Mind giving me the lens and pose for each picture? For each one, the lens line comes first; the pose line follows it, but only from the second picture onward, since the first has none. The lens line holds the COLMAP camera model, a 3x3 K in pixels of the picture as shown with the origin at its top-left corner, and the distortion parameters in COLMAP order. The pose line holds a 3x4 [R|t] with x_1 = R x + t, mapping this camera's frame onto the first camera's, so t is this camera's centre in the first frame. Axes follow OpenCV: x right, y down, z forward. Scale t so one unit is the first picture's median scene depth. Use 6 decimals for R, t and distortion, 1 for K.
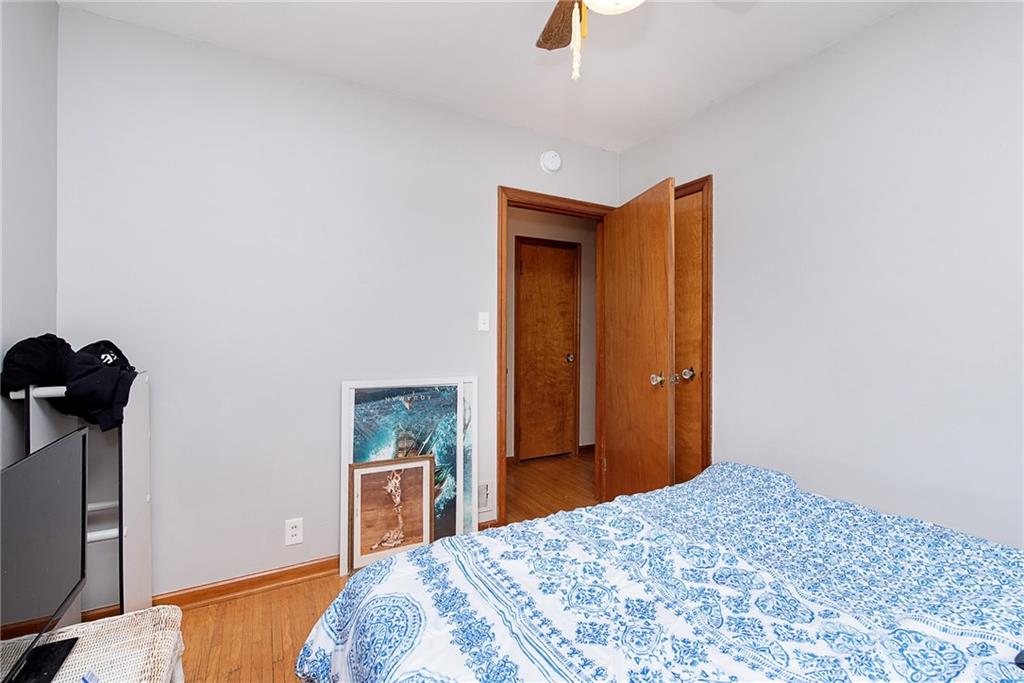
lens RADIAL K [[442.2, 0, 512.1], [0, 442.2, 340.6], [0, 0, 1]] dist [0.000531, -0.000075]
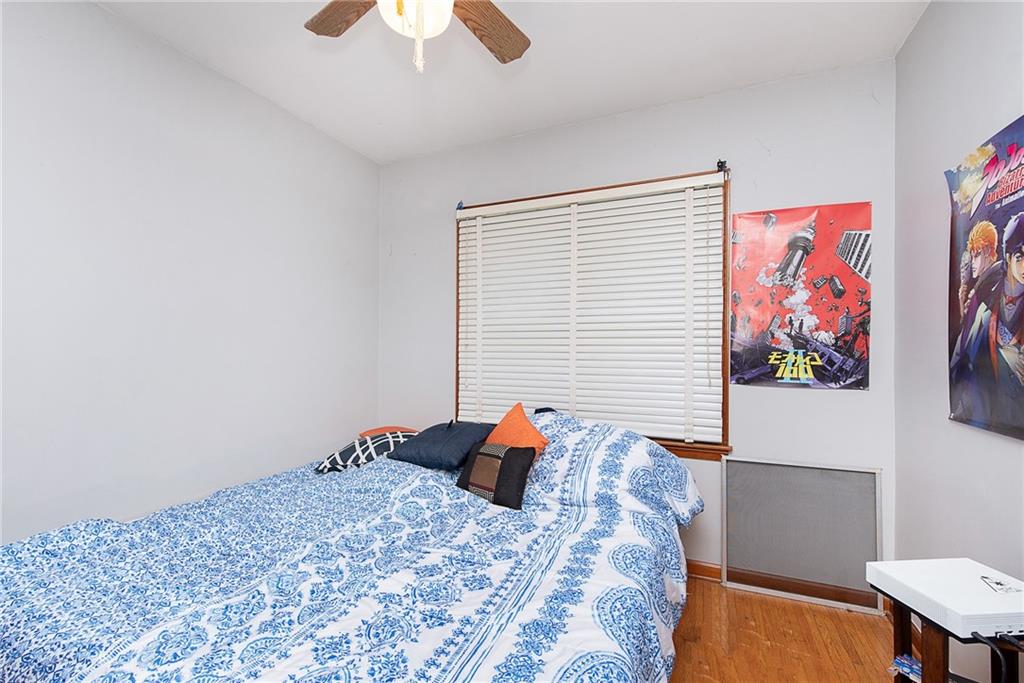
lens RADIAL K [[442.2, 0, 512.3], [0, 442.2, 341.7], [0, 0, 1]] dist [0.000531, -0.000075]
pose [[-0.604914, 0.010390, 0.796223, -0.830587], [0.010363, 0.999933, -0.005175, -0.000432], [-0.796223, 0.005121, -0.604981, 1.598859]]
